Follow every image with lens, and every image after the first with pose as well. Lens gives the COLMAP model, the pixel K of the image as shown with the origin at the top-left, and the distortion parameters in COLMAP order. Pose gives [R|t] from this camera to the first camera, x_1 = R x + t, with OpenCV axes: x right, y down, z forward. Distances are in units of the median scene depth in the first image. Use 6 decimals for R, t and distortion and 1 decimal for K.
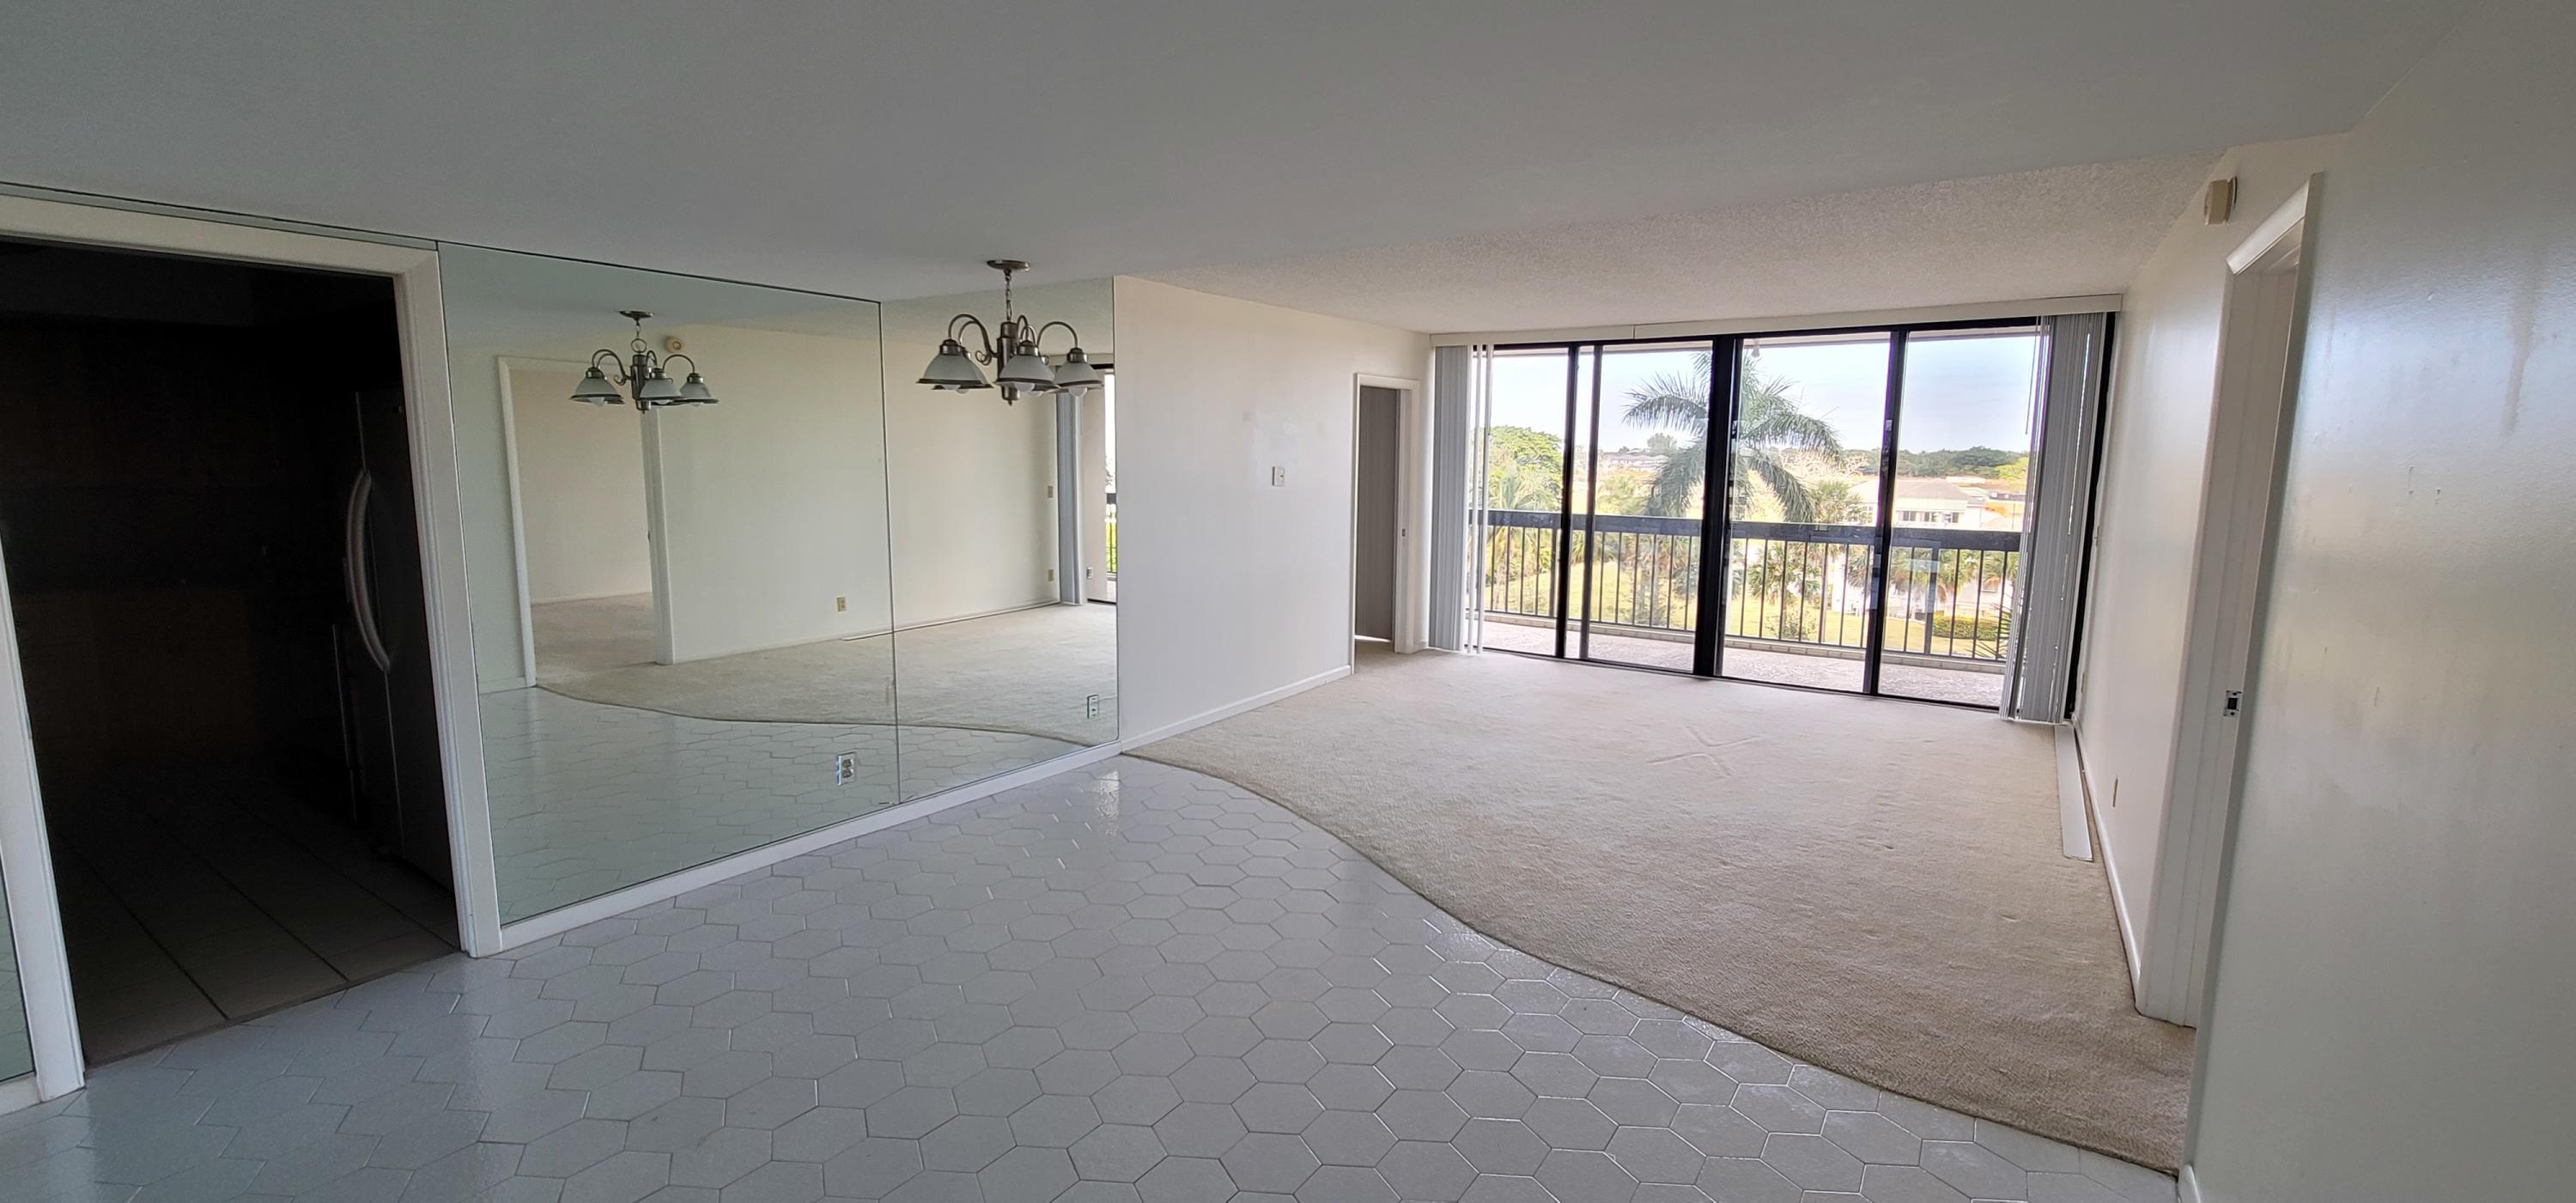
lens RADIAL K [[1066.7, 0, 1358.0], [0, 1066.7, 603.9], [0, 0, 1]] dist [0.153499, 0.000043]
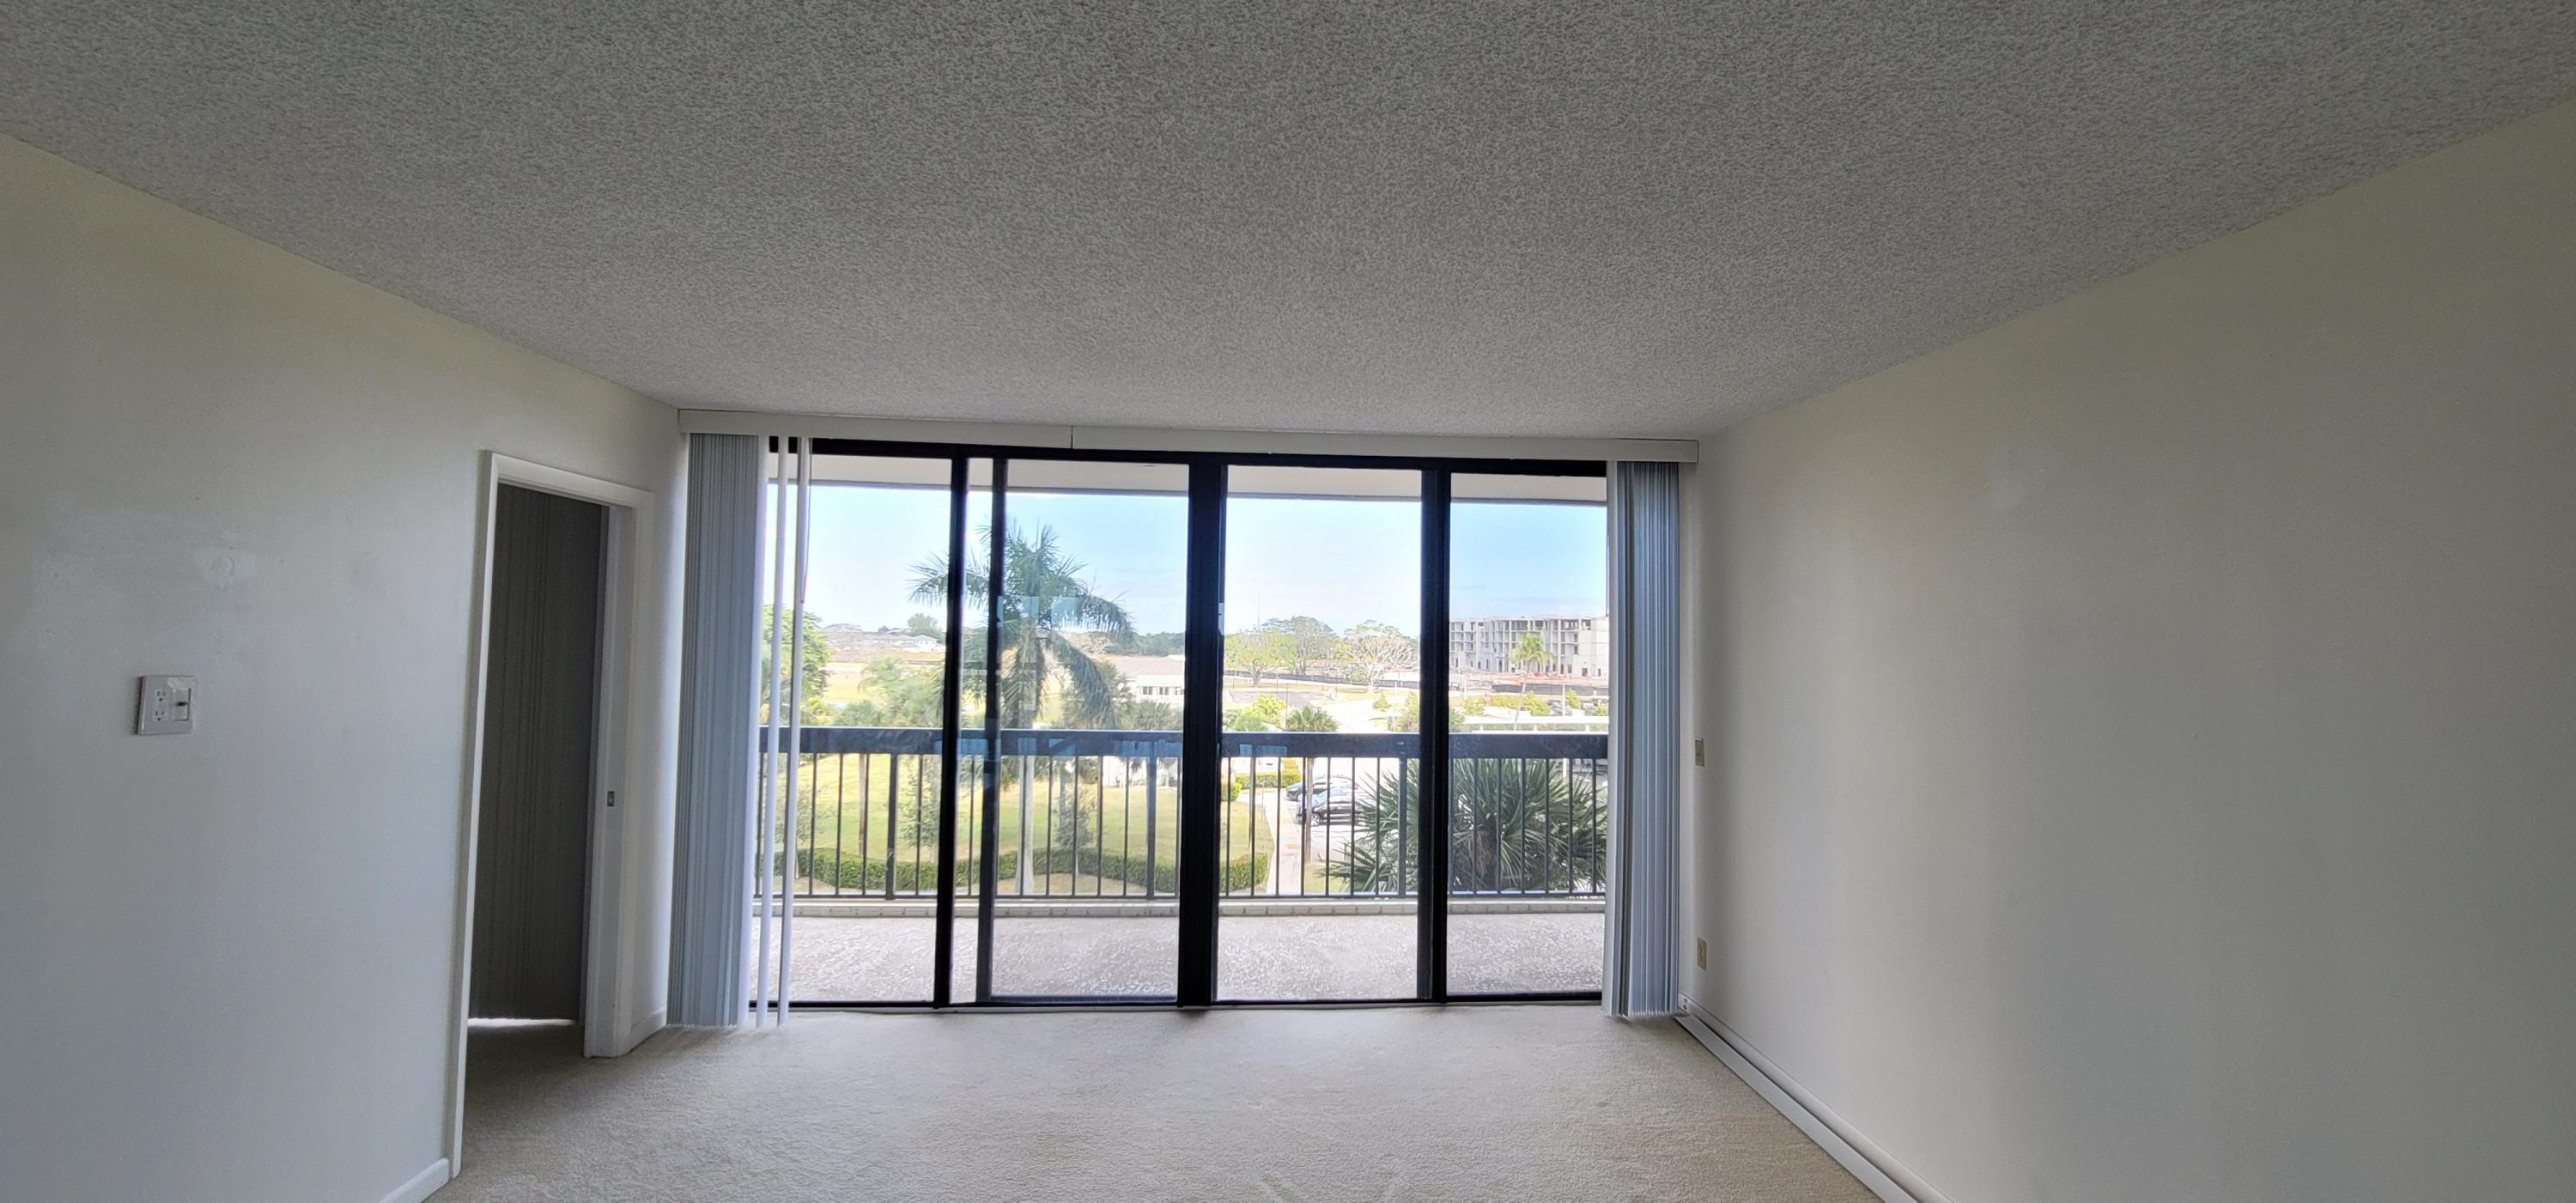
lens RADIAL K [[1068.1, 0, 1292.5], [0, 1068.1, 583.7], [0, 0, 1]] dist [0.002446, 0.000202]
pose [[0.822644, 0.022734, 0.568102, 0.019932], [0.081848, 0.984057, -0.157901, -0.062196], [-0.562634, 0.176394, 0.807668, 0.435019]]
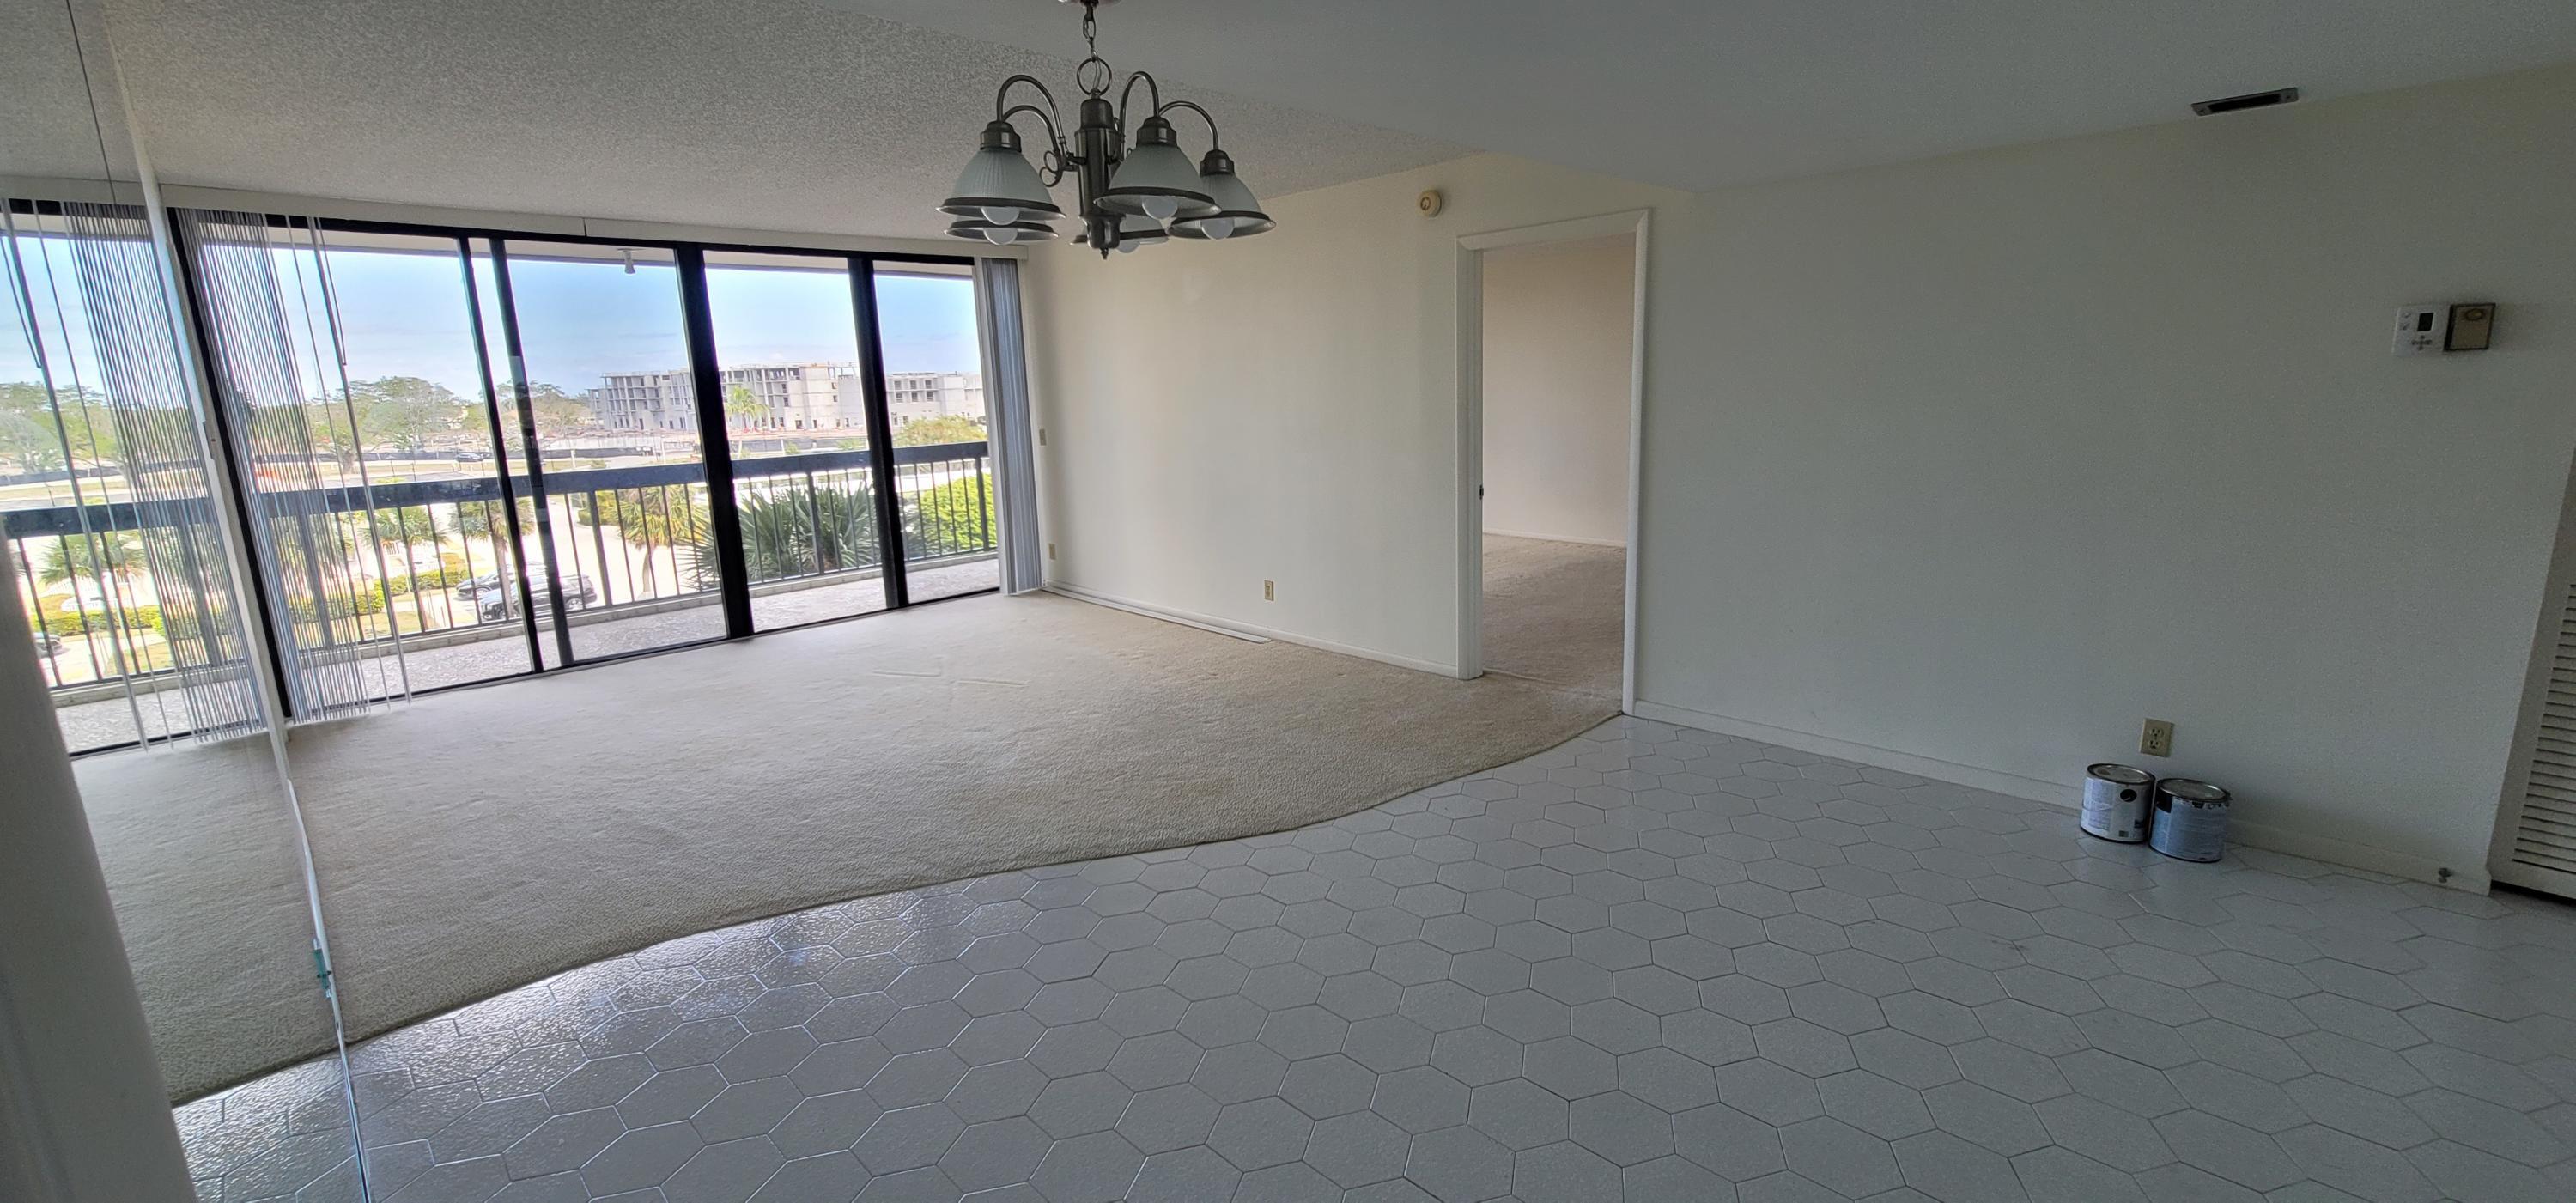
lens RADIAL K [[1068.1, 0, 1292.5], [0, 1068.1, 583.7], [0, 0, 1]] dist [0.002446, 0.000202]
pose [[0.261753, -0.210749, 0.941844, -0.353987], [0.176211, 0.969901, 0.168056, -0.040295], [-0.948913, 0.121974, 0.291011, 0.308363]]
